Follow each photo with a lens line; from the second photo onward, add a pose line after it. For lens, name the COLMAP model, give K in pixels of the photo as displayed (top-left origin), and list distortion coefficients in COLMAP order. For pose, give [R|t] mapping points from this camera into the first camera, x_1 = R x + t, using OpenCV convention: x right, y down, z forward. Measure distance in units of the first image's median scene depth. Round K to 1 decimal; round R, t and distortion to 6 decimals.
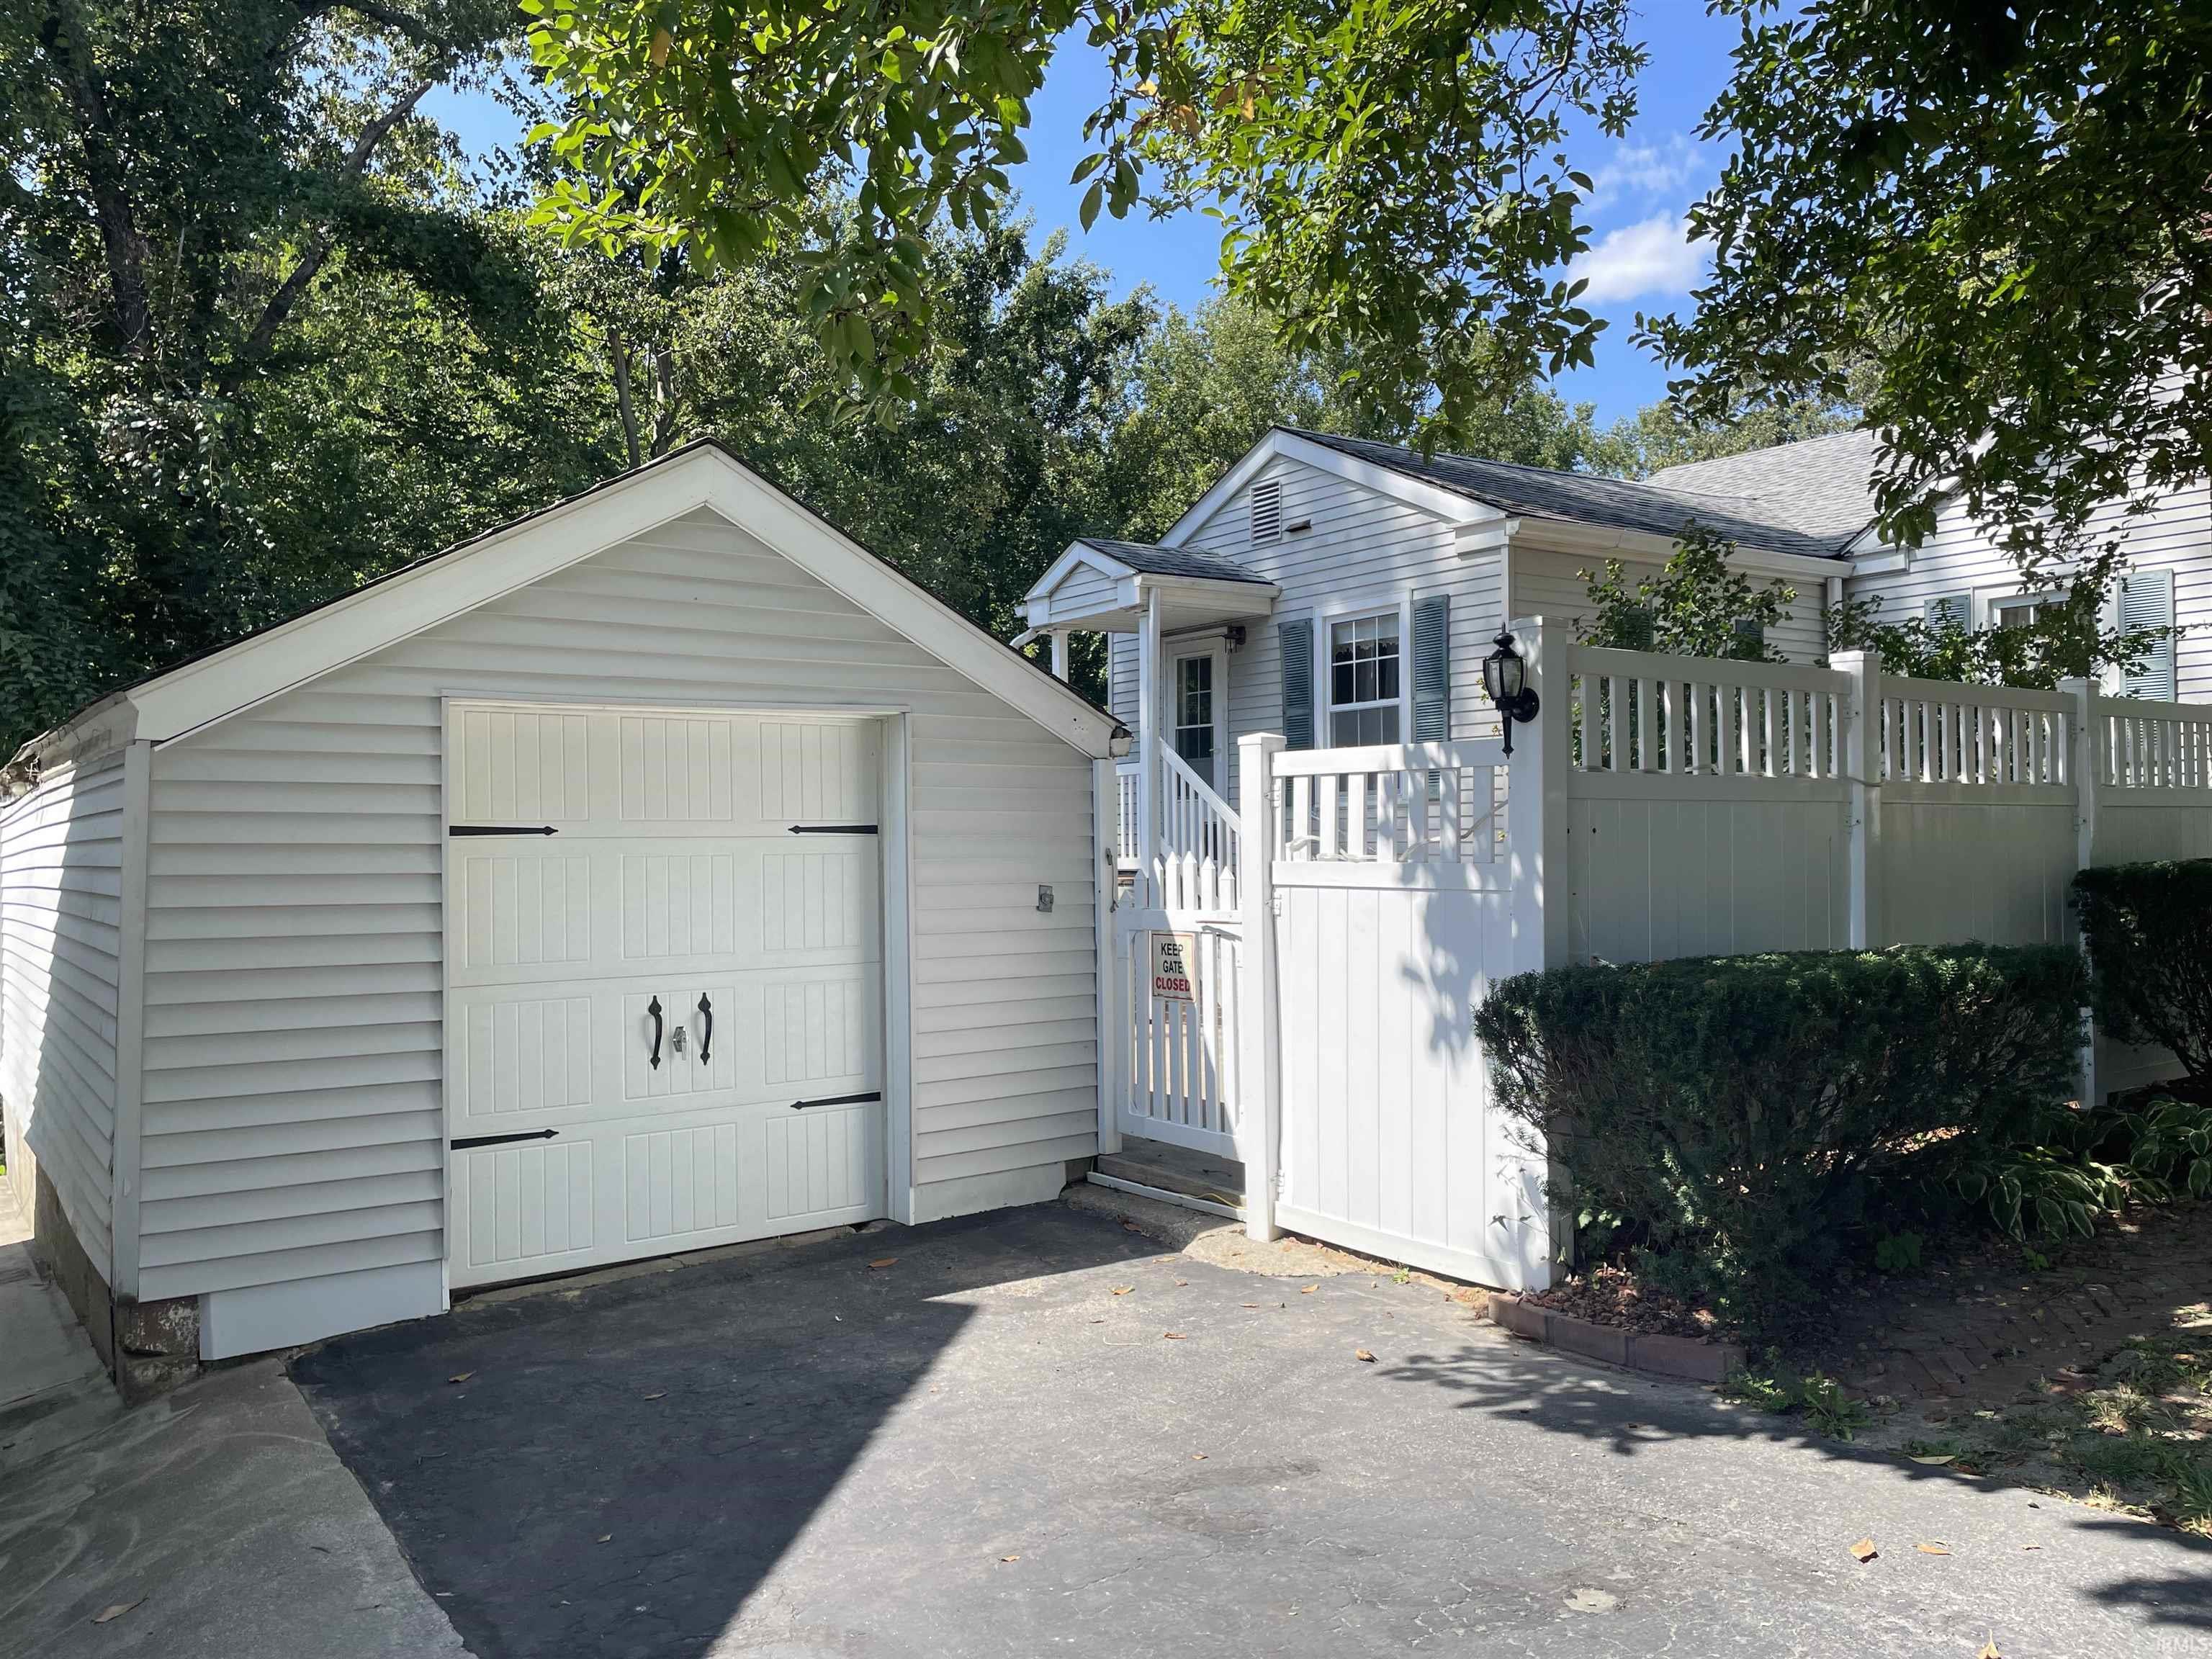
lens RADIAL K [[1684.6, 0, 1100.0], [0, 1684.6, 841.7], [0, 0, 1]] dist [0.009644, -0.005017]
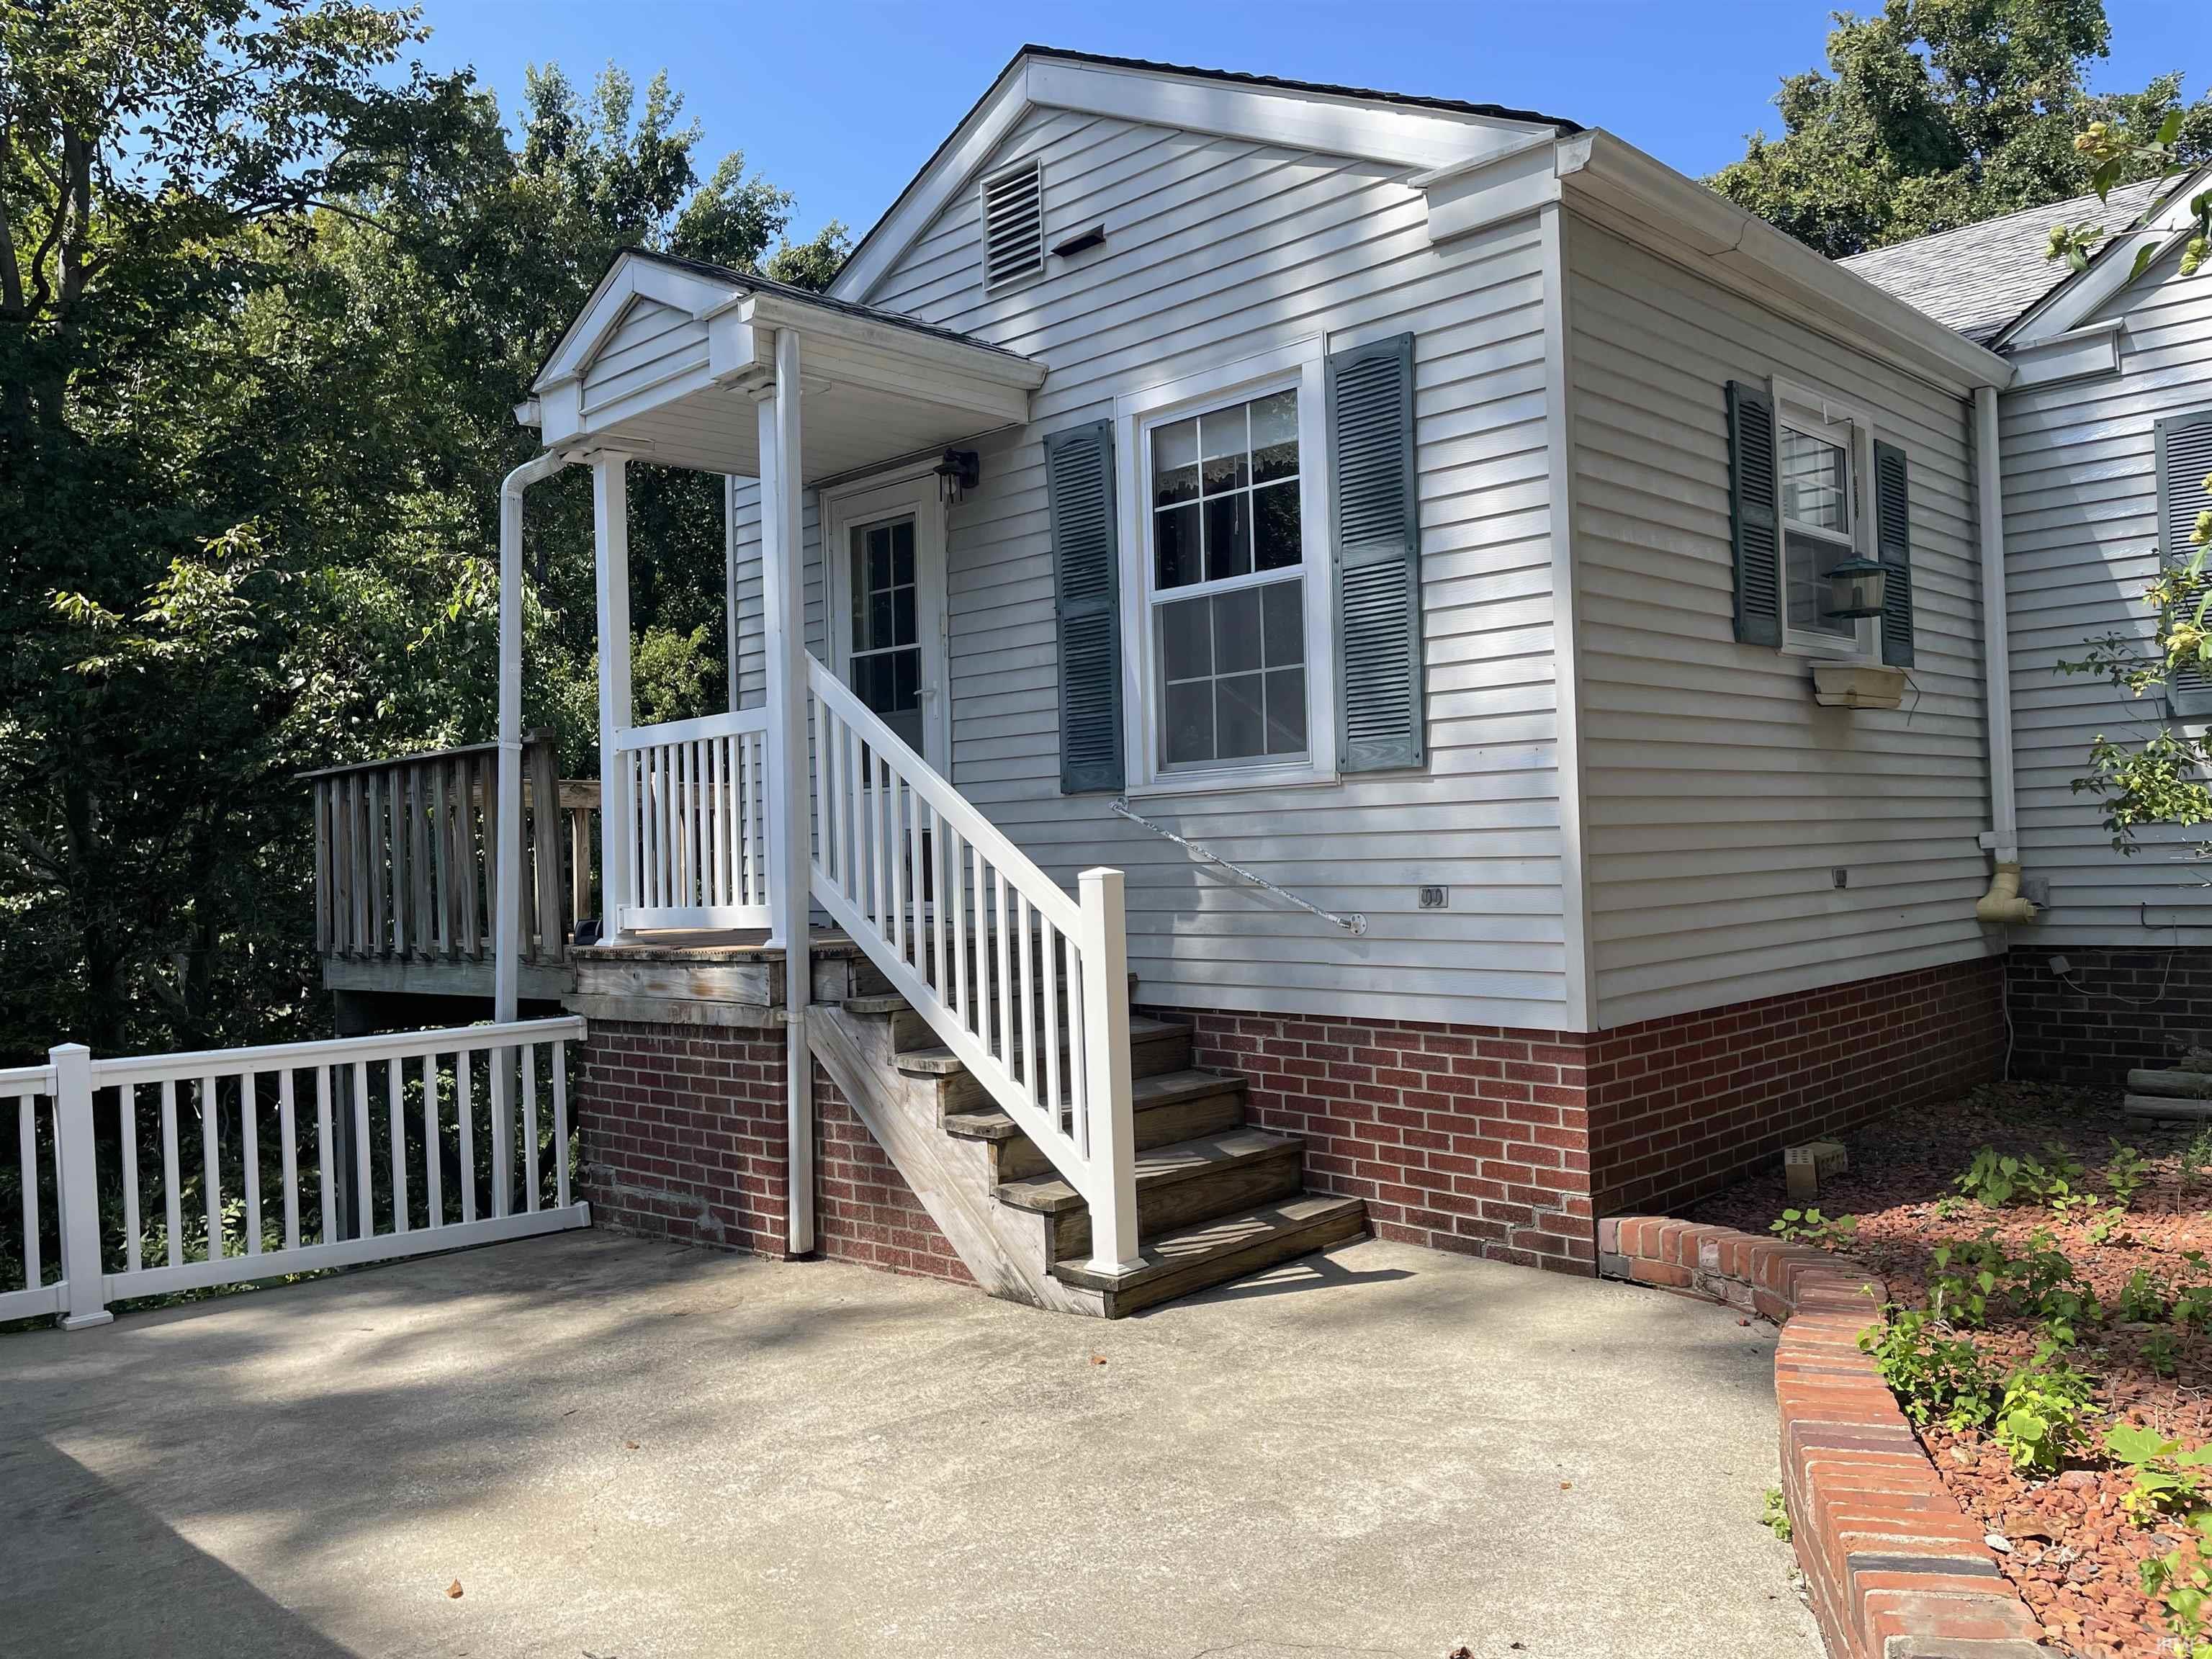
lens RADIAL K [[1684.6, 0, 1100.1], [0, 1684.6, 852.2], [0, 0, 1]] dist [0.009644, -0.005017]
pose [[0.985589, -0.022090, 0.167712, 0.034139], [0.022766, 0.999739, -0.002108, -0.002391], [-0.167621, 0.005896, 0.985834, 0.490616]]
